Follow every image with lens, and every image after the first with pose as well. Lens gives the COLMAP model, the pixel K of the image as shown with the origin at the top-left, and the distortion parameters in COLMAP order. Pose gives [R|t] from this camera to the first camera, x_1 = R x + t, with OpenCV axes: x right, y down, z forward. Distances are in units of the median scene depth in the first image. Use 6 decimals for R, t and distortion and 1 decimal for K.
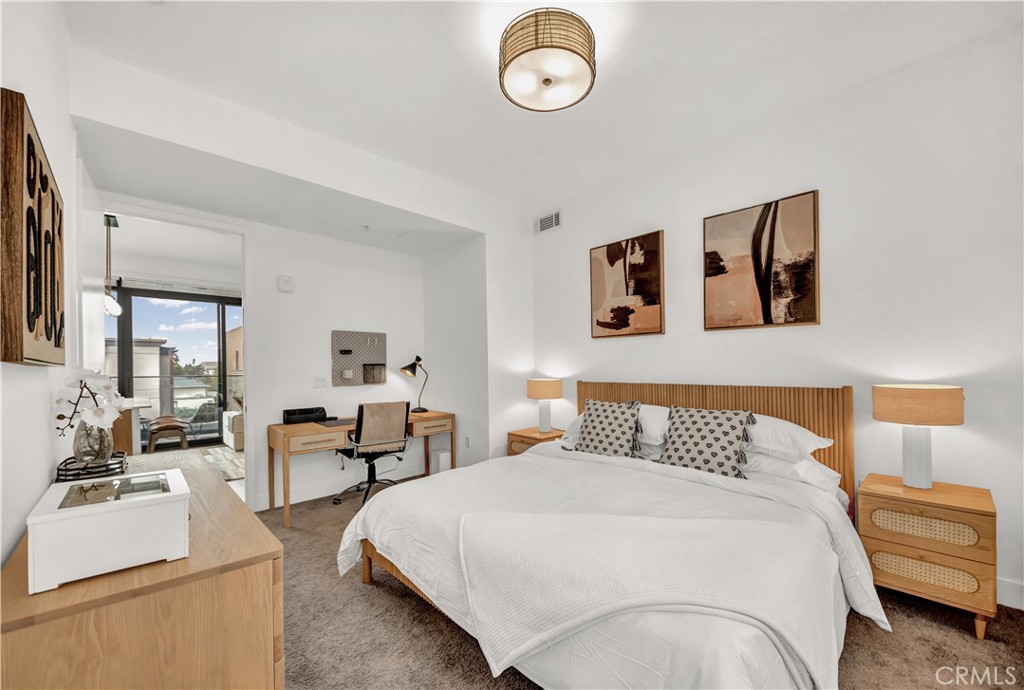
lens RADIAL K [[410.2, 0, 537.3], [0, 410.2, 369.7], [0, 0, 1]] dist [-0.001243, -0.000080]
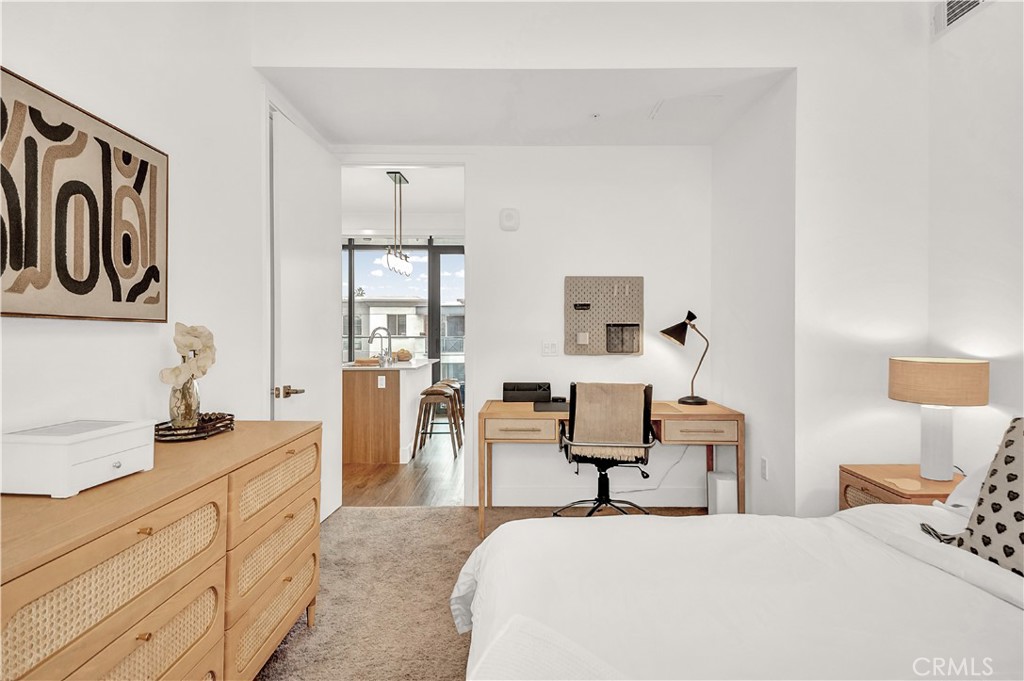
lens RADIAL K [[581.4, 0, 512.0], [0, 581.4, 340.5], [0, 0, 1]] dist [0.001652, 0.000702]
pose [[0.643524, 0.023186, -0.765075, 0.212298], [-0.014693, 0.999731, 0.017939, -0.001350], [0.765285, -0.000303, 0.643691, 0.273516]]
